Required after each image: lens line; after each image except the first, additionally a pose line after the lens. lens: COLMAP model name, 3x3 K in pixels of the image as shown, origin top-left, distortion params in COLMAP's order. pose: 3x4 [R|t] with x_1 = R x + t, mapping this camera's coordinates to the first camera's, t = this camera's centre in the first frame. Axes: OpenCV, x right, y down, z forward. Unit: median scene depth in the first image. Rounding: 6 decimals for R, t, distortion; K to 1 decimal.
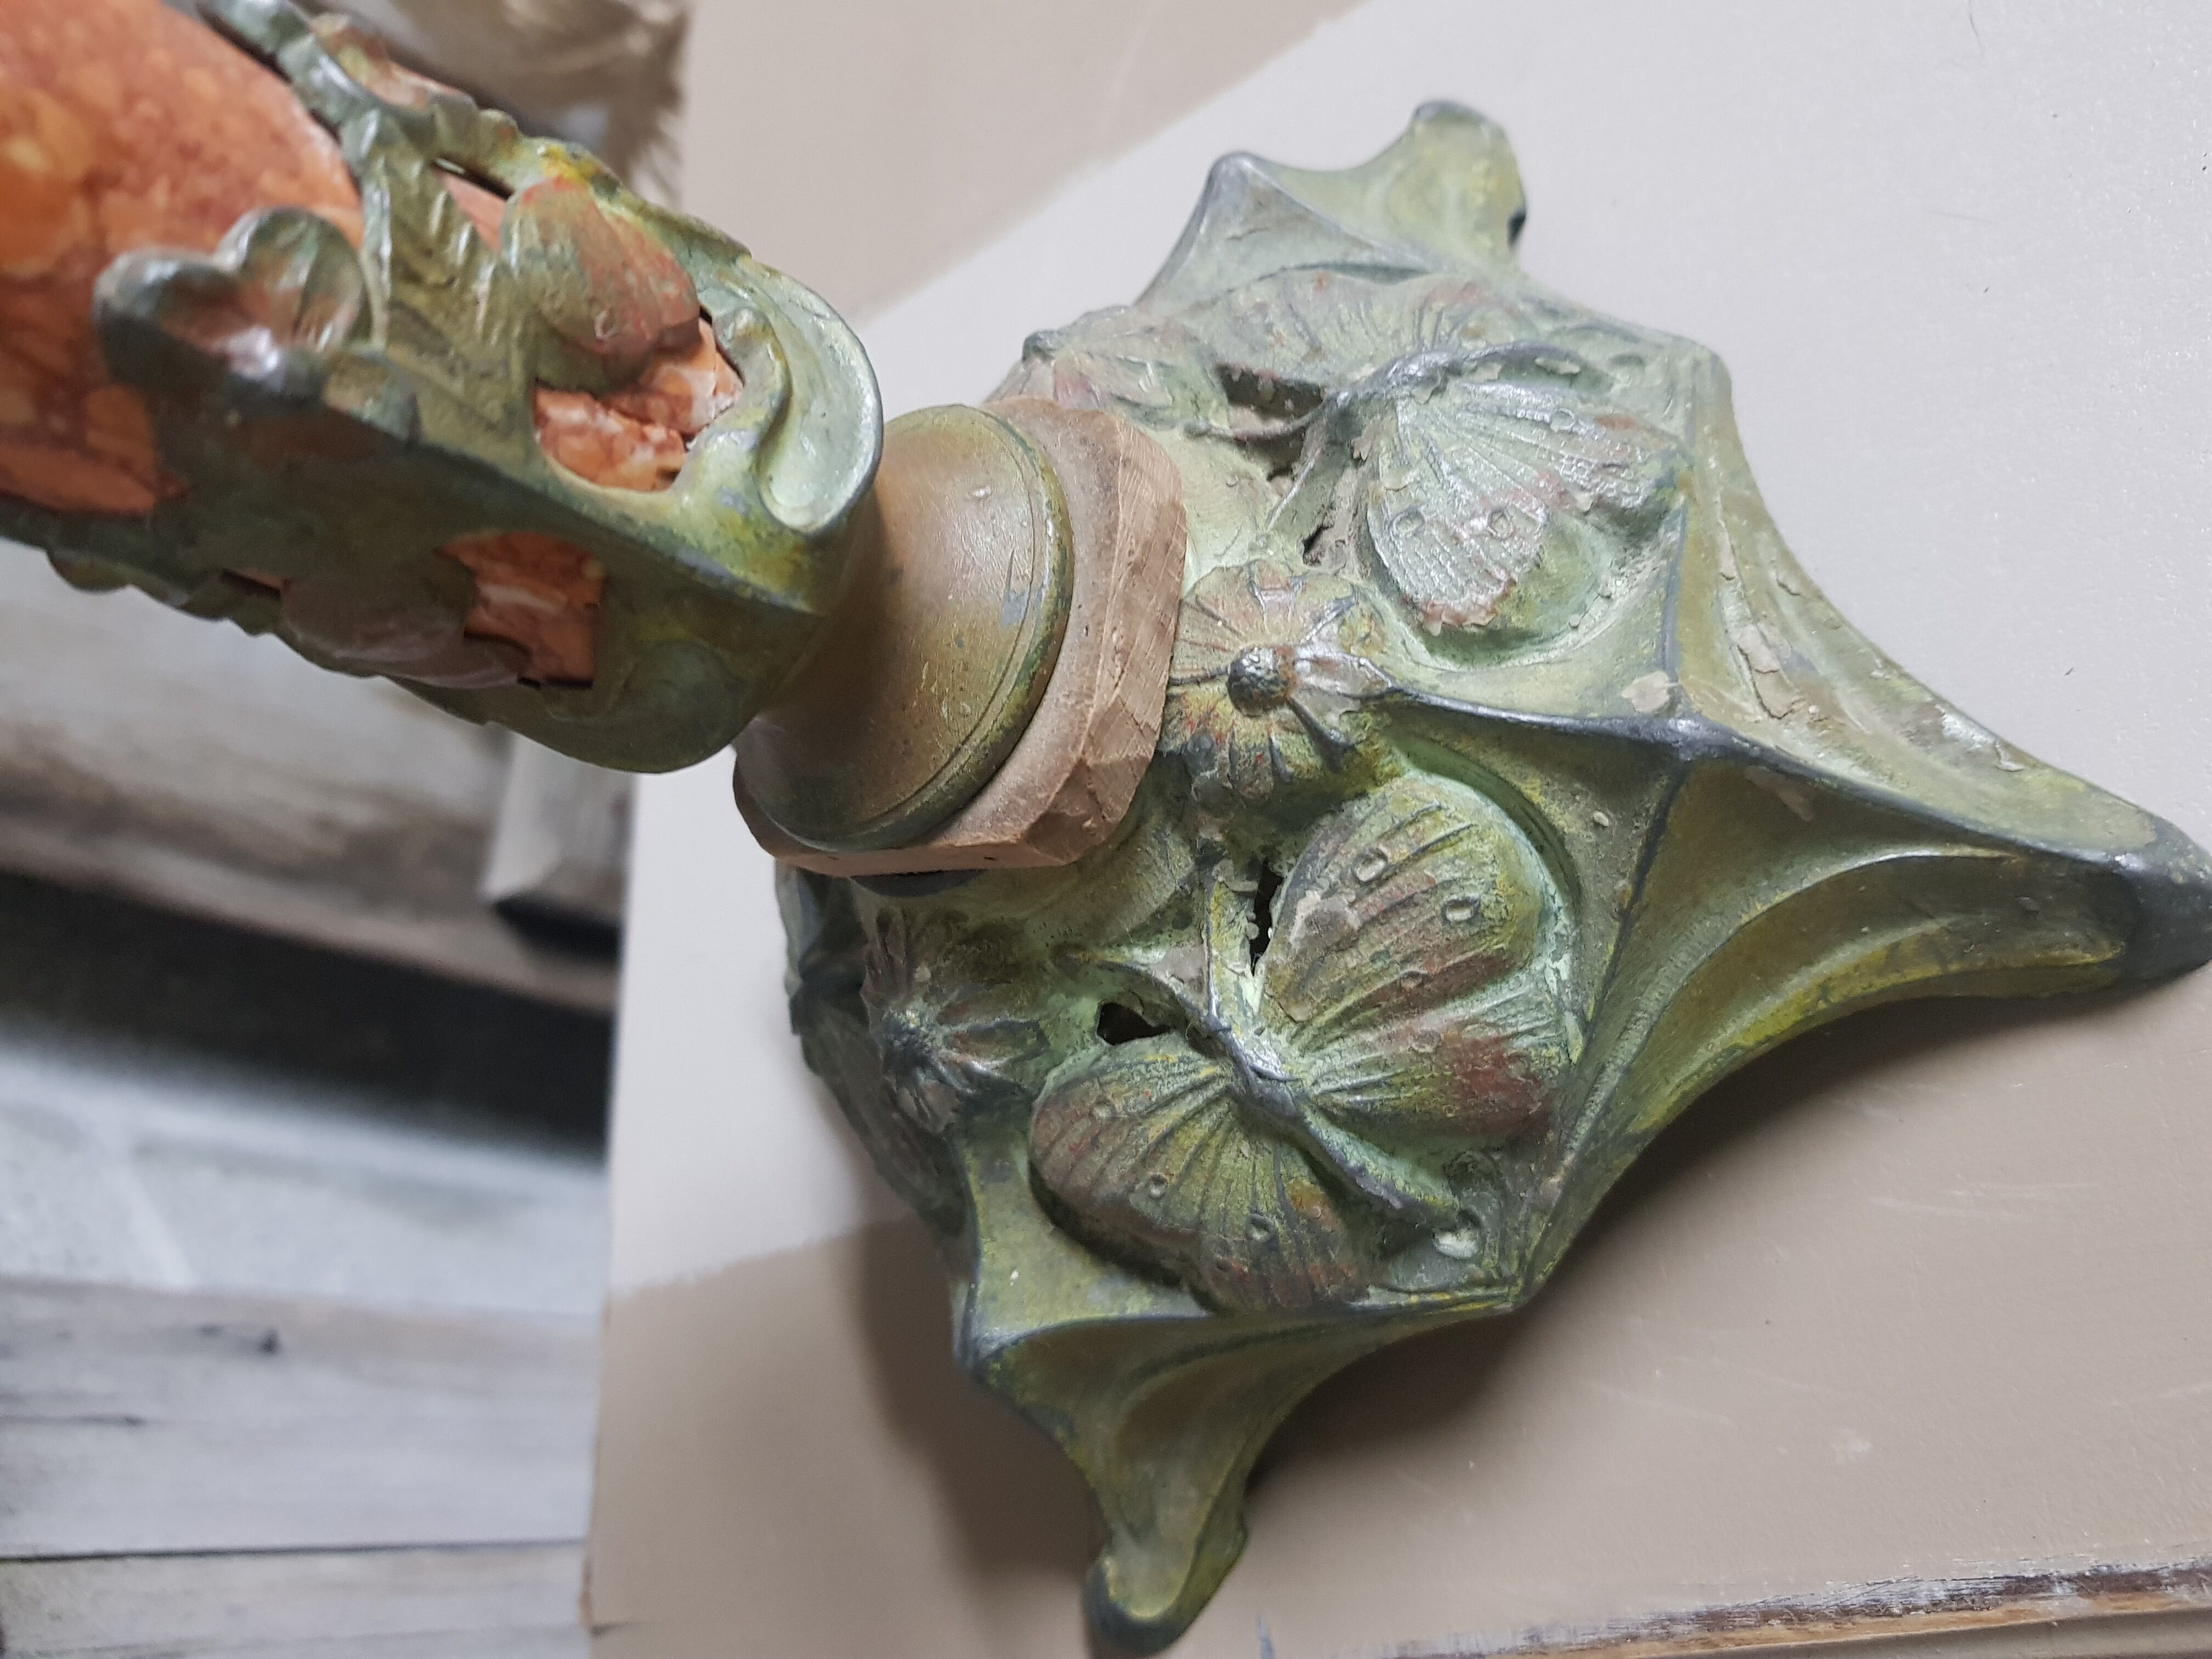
lens RADIAL K [[1852.4, 0, 1101.9], [0, 1852.4, 839.4], [0, 0, 1]] dist [0.005041, -0.066598]
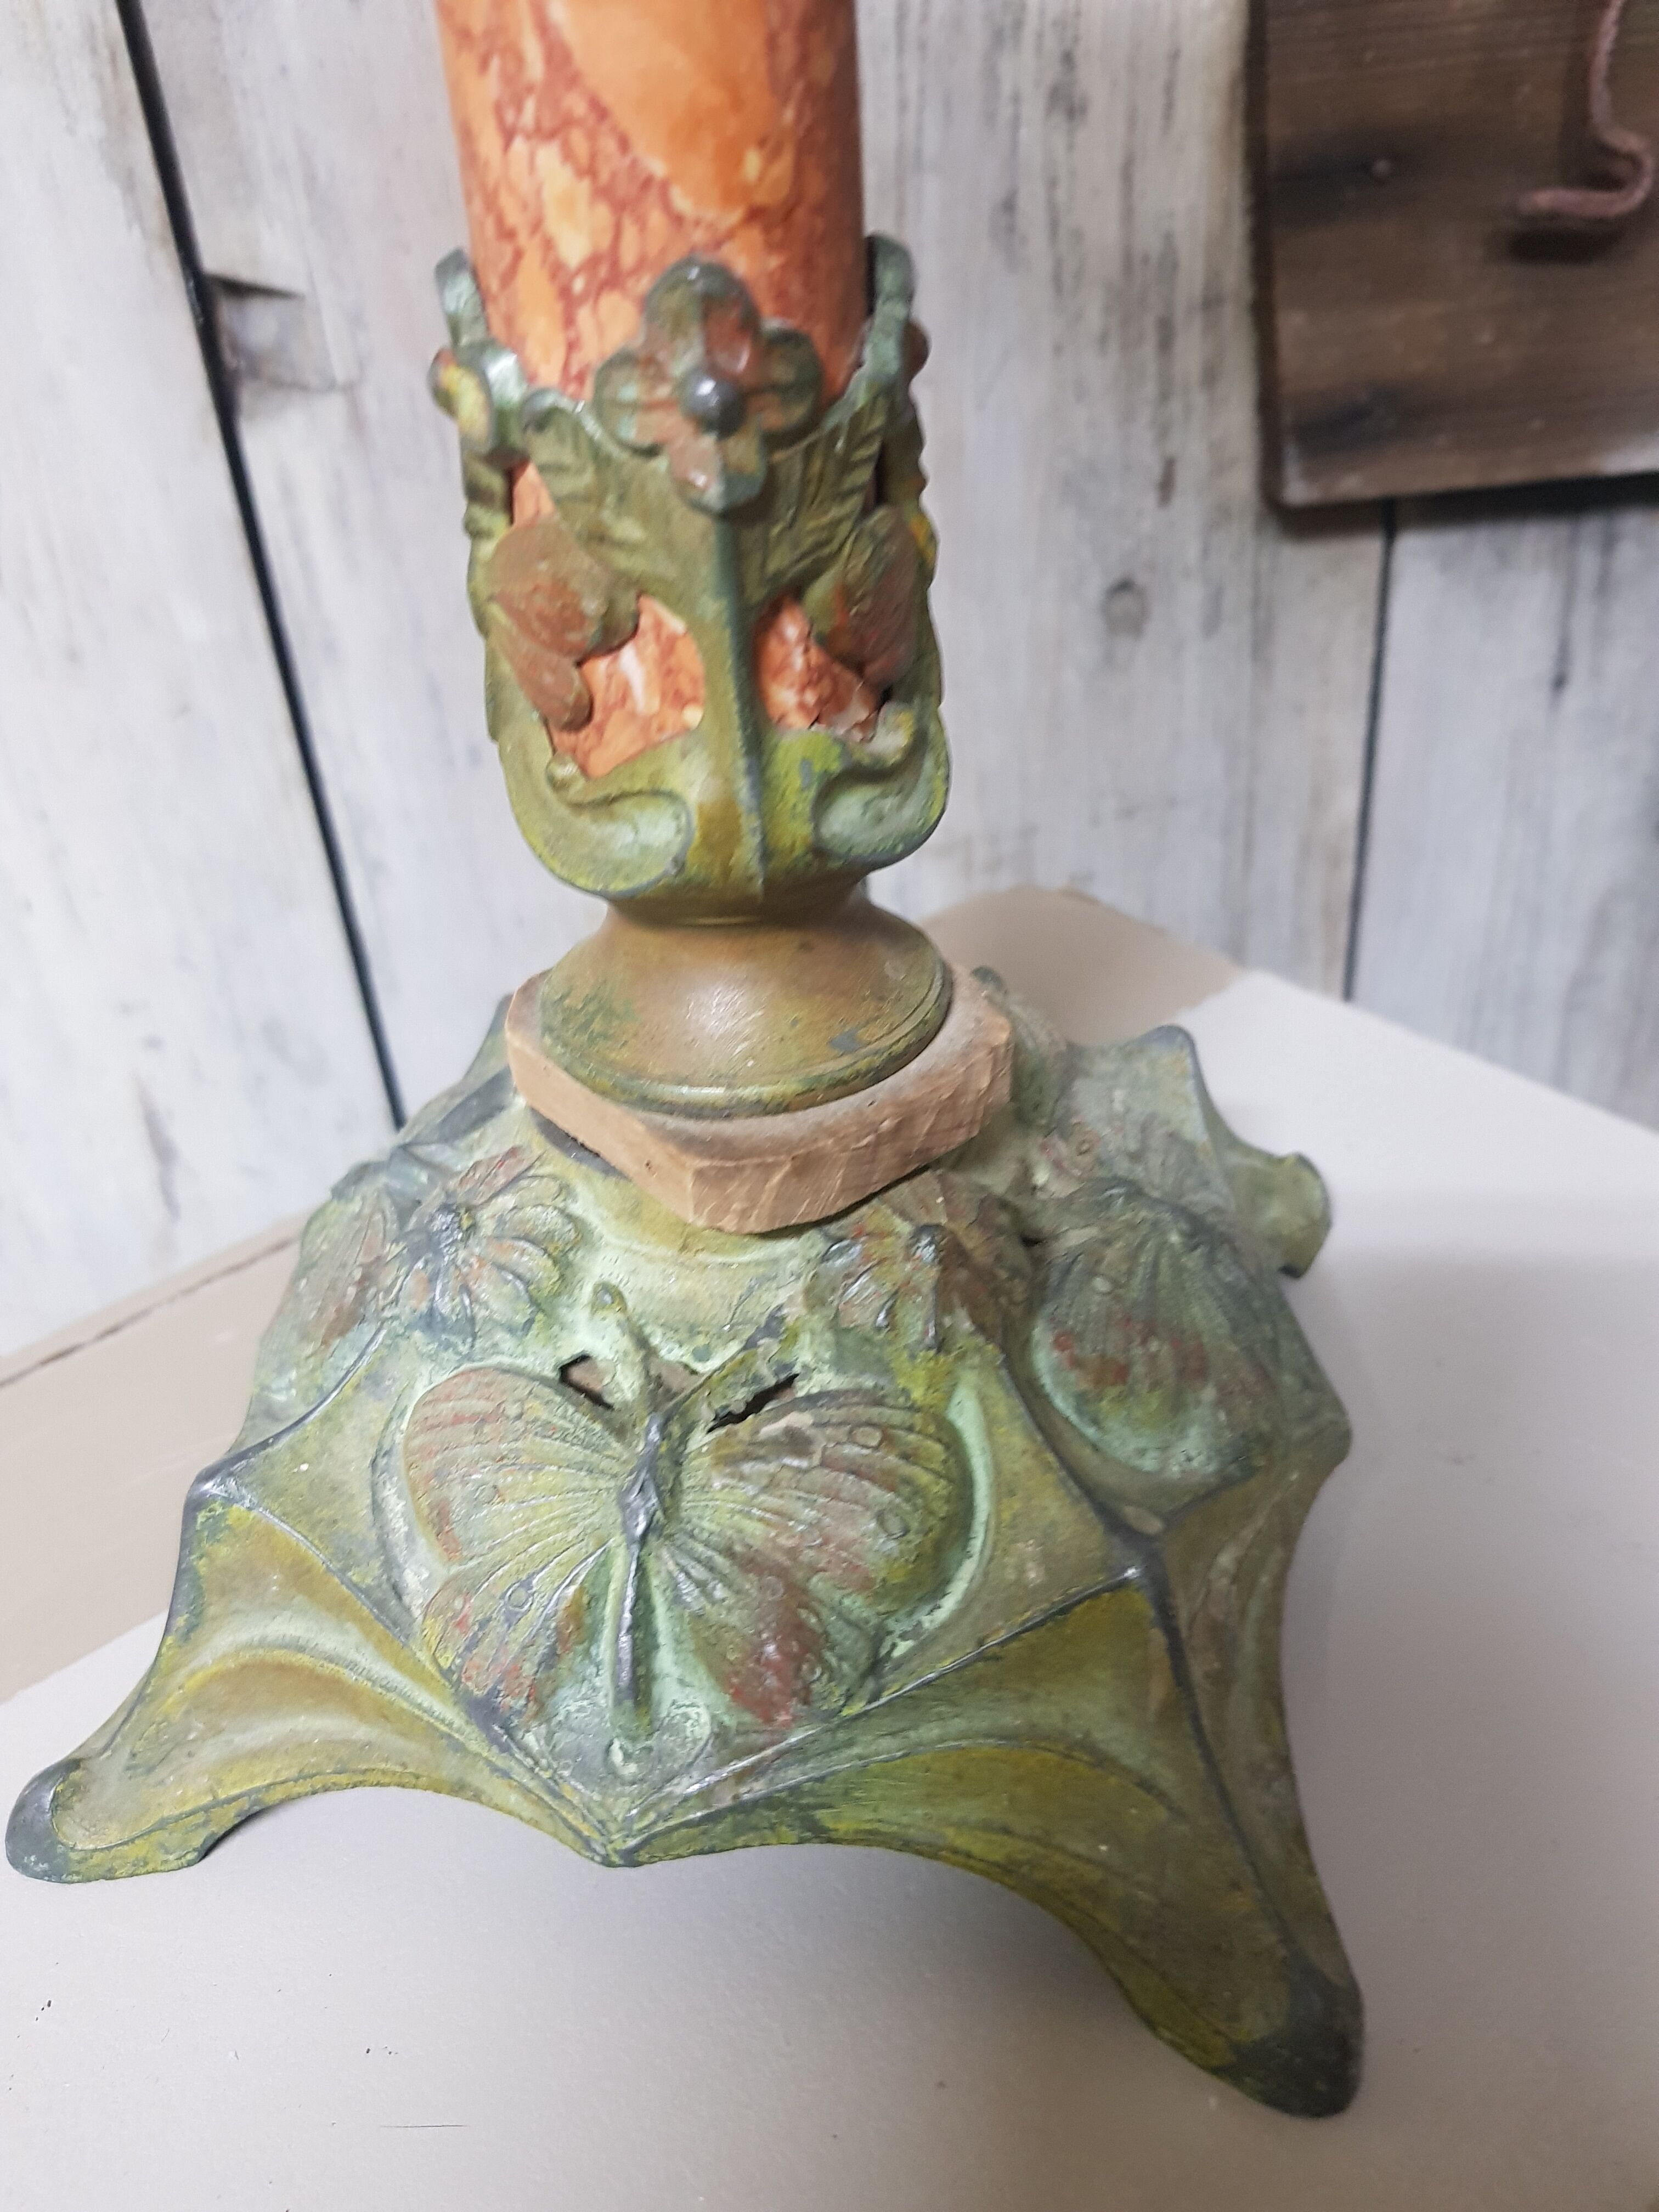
lens RADIAL K [[1852.4, 0, 825.0], [0, 1852.4, 1095.6], [0, 0, 1]] dist [0.005041, -0.066598]
pose [[0.624724, 0.777907, -0.067682, 0.046189], [-0.750744, 0.574545, -0.326008, 0.268598], [-0.214717, 0.254477, 0.942941, -0.080131]]
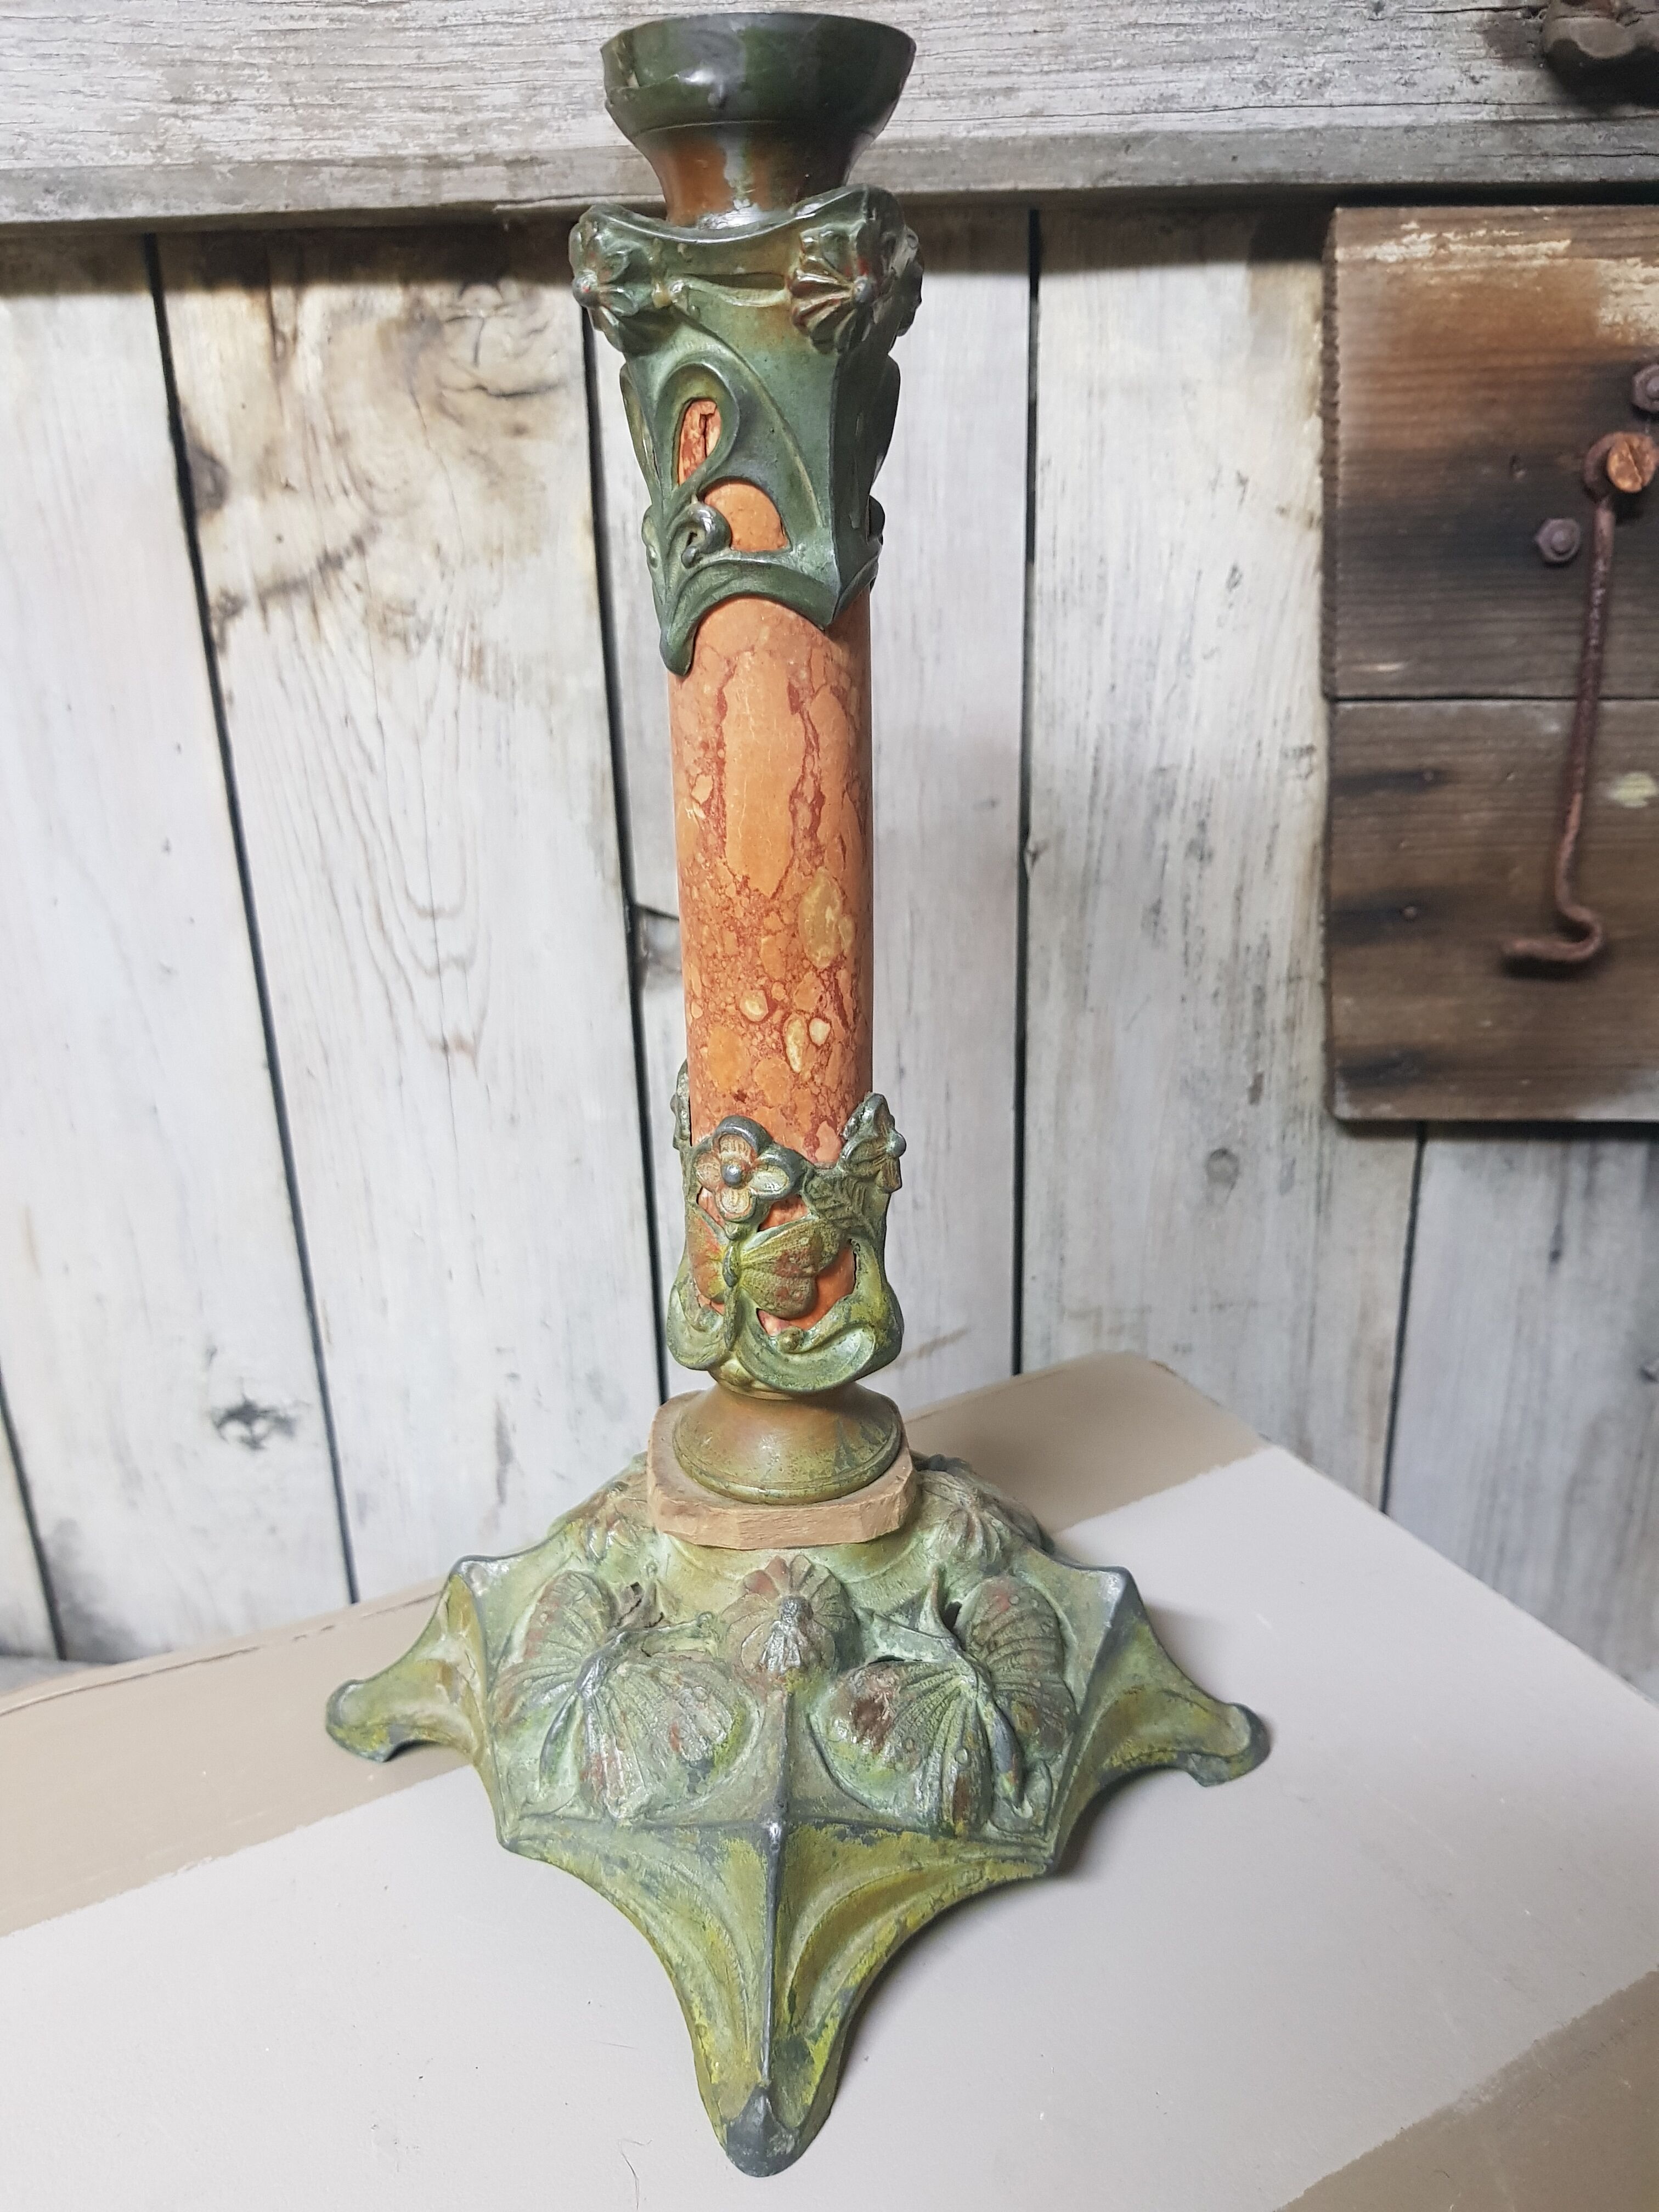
lens RADIAL K [[1794.4, 0, 780.9], [0, 1794.4, 1069.4], [0, 0, 1]] dist [0.052497, -0.081750]
pose [[0.492384, 0.810330, -0.317685, 0.133128], [-0.863960, 0.410793, -0.291243, 0.412942], [-0.105500, 0.417870, 0.902360, -0.975457]]
